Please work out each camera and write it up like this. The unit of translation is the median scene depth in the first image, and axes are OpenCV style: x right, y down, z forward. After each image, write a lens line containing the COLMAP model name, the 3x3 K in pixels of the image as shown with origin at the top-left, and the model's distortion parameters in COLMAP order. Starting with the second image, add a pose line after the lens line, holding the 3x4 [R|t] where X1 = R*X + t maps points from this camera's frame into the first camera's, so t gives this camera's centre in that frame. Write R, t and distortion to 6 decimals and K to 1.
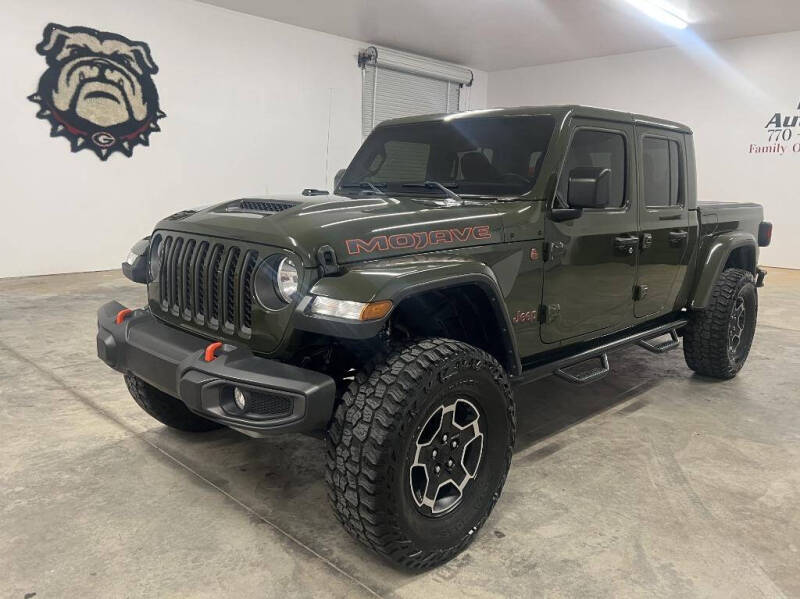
lens RADIAL K [[626.6, 0, 400.0], [0, 626.6, 299.5], [0, 0, 1]] dist [0.062327, -0.066280]
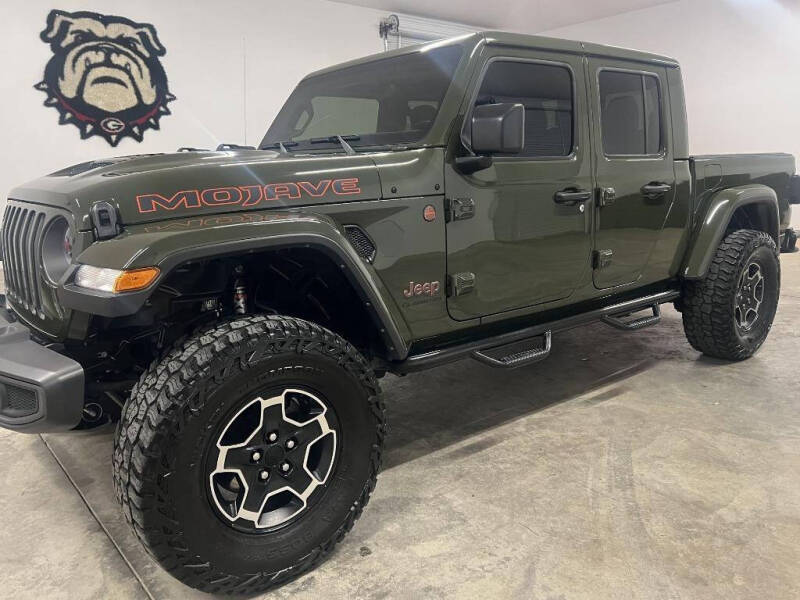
lens RADIAL K [[626.6, 0, 400.0], [0, 626.6, 300.0], [0, 0, 1]] dist [0.062327, -0.066280]
pose [[0.992730, -0.019546, -0.118761, 0.189247], [0.022625, 0.999441, 0.024631, 0.014741], [0.118213, -0.027139, 0.992617, 0.119933]]
